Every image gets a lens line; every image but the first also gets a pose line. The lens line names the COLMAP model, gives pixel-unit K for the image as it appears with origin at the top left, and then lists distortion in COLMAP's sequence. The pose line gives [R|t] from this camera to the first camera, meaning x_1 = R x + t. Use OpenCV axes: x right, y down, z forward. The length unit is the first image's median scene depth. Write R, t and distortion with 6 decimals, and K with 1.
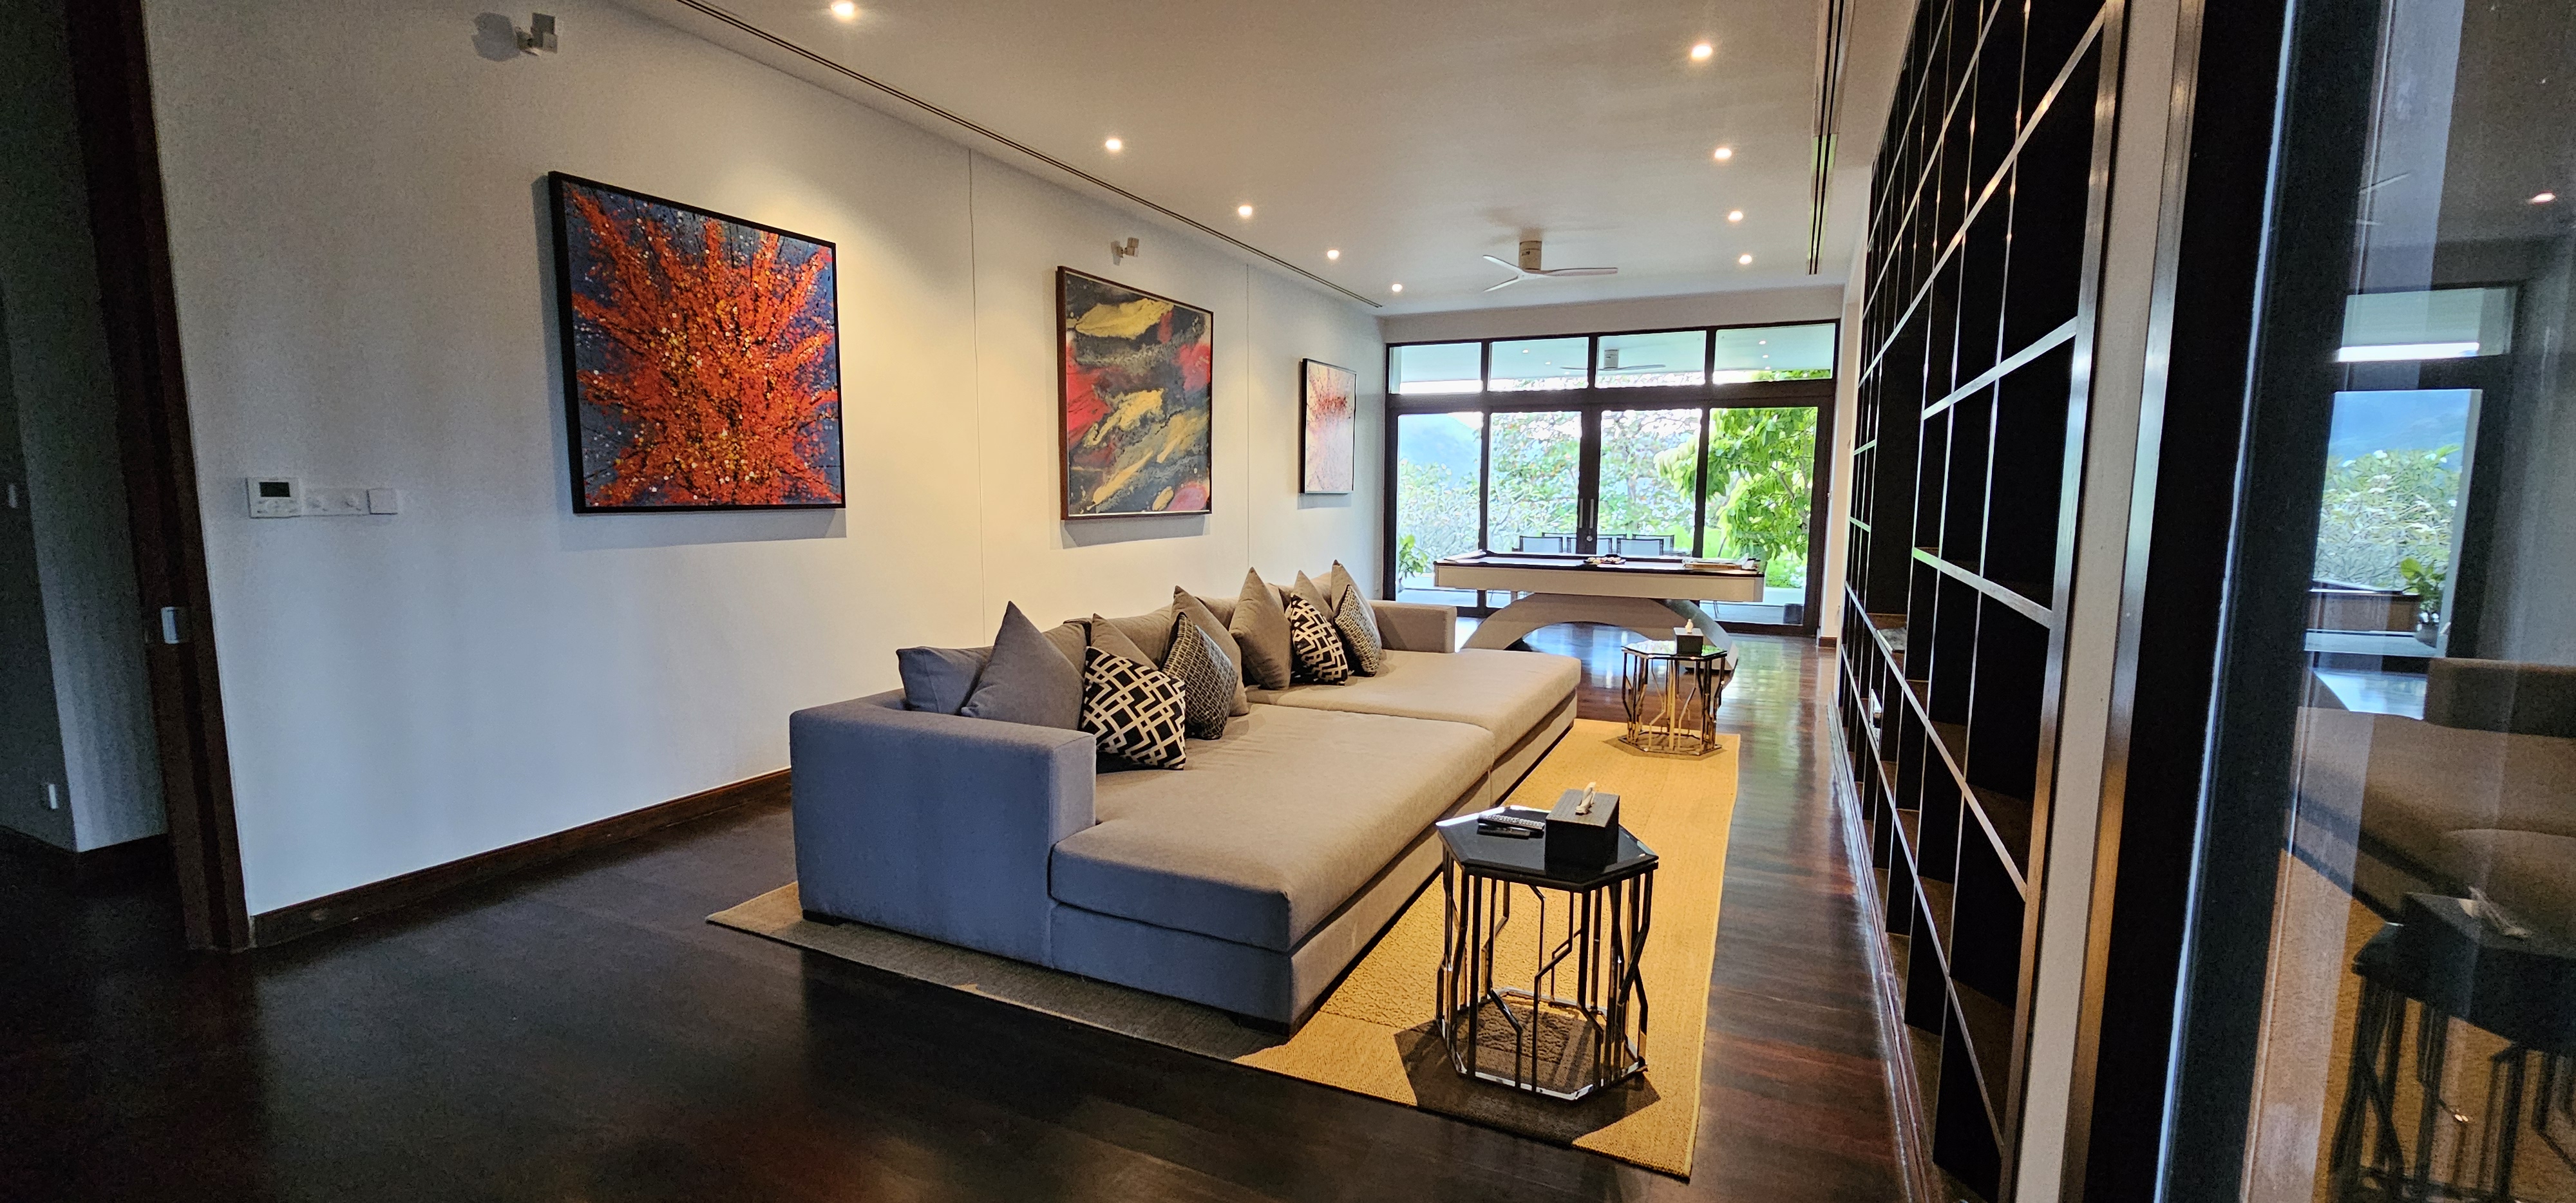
lens RADIAL K [[1045.5, 0, 1291.5], [0, 1045.5, 605.7], [0, 0, 1]] dist [-0.002275, -0.000106]
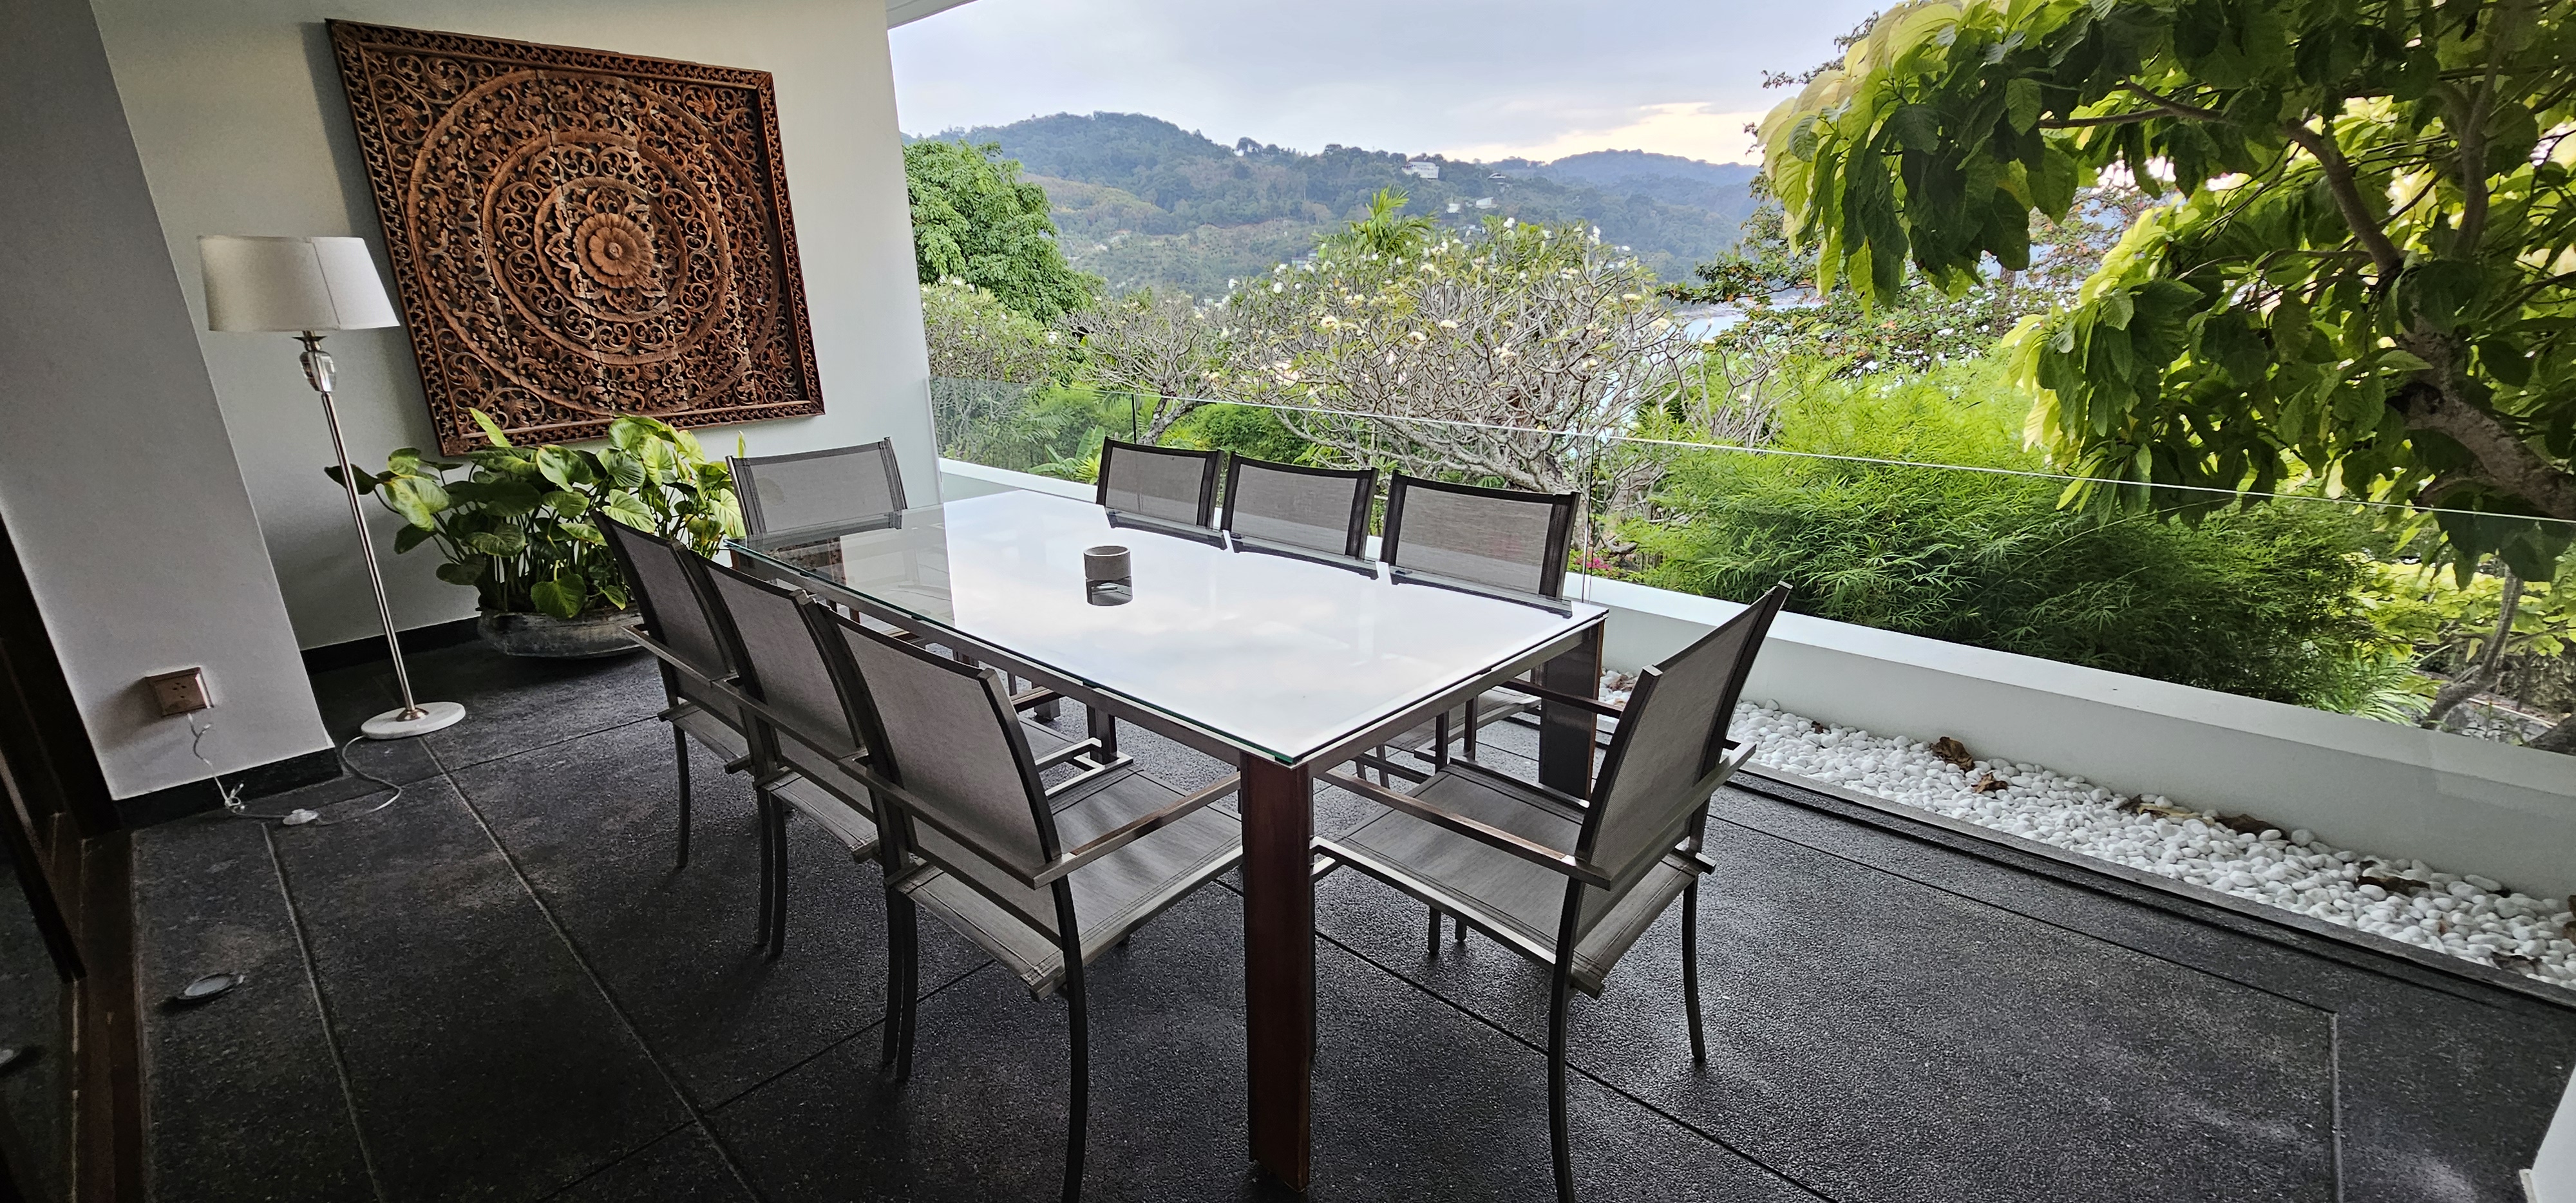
lens RADIAL K [[1045.5, 0, 1284.3], [0, 1045.5, 603.1], [0, 0, 1]] dist [-0.002275, -0.000106]
pose [[0.953610, 0.068089, -0.293243, 0.315646], [-0.011868, 0.981832, 0.189380, -0.071051], [0.300810, -0.177114, 0.937093, 0.688384]]
